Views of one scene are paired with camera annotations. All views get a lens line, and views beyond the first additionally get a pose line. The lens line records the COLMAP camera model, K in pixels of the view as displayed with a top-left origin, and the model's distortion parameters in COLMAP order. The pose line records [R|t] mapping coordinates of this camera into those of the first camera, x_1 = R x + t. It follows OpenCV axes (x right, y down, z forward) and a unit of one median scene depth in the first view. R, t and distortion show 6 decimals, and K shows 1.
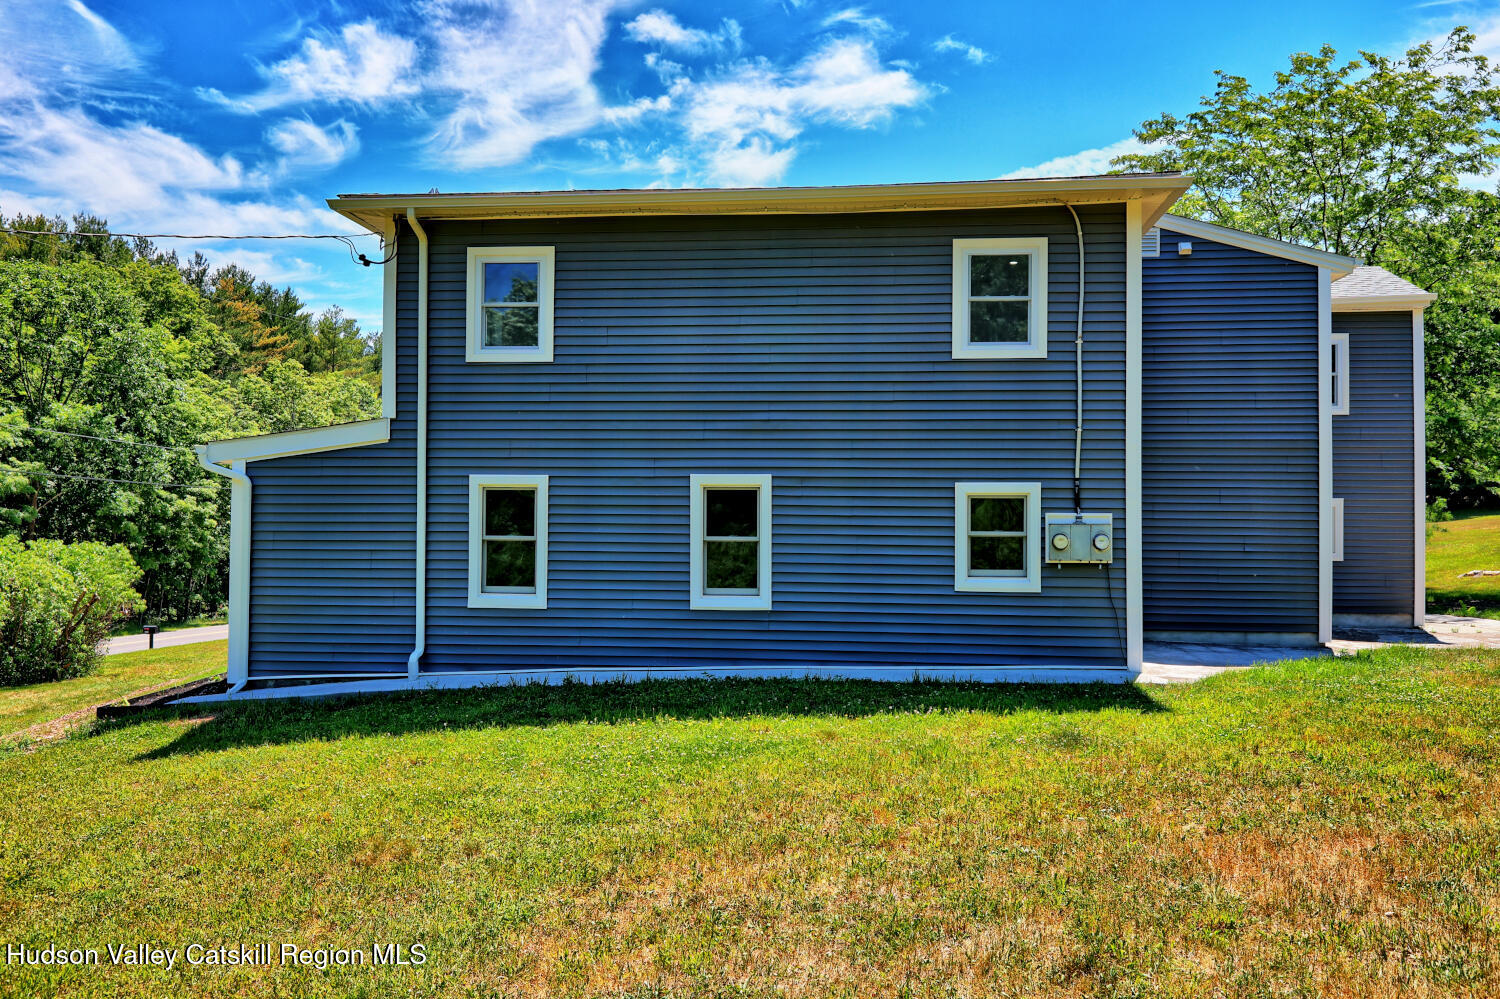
lens RADIAL K [[1248.9, 0, 732.4], [0, 1248.9, 504.4], [0, 0, 1]] dist [-0.023656, 0.005450]
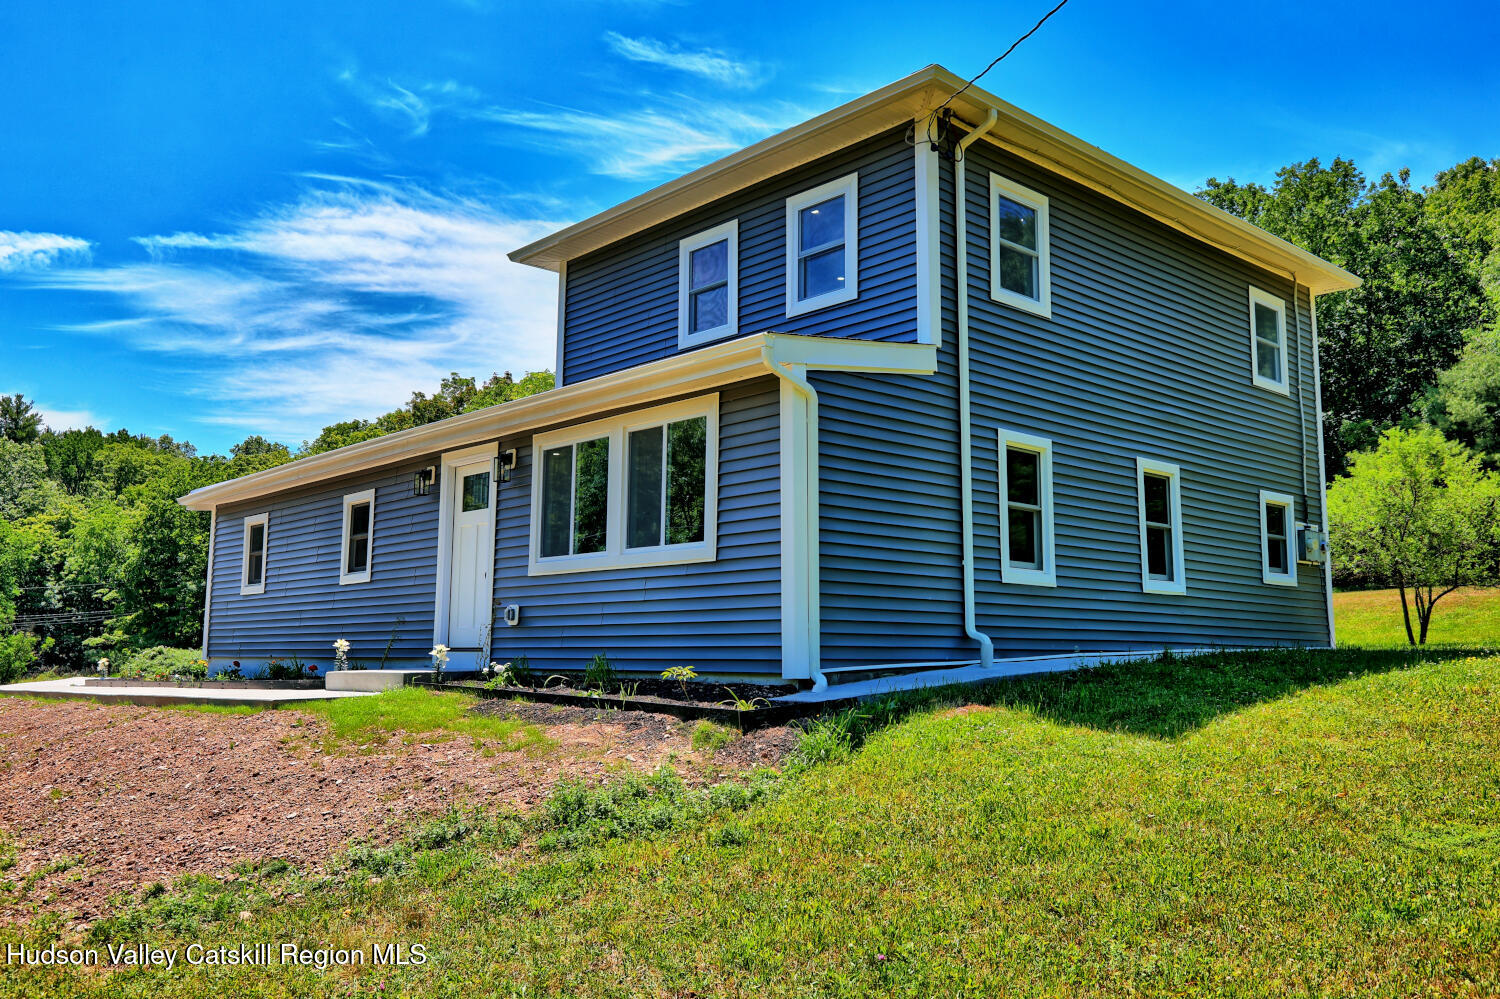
lens RADIAL K [[1248.9, 0, 732.4], [0, 1248.9, 504.4], [0, 0, 1]] dist [-0.023656, 0.005450]
pose [[0.679085, 0.091443, 0.728342, -0.970361], [-0.012551, 0.993512, -0.113033, 0.129342], [-0.733953, 0.067618, 0.675827, 0.570105]]
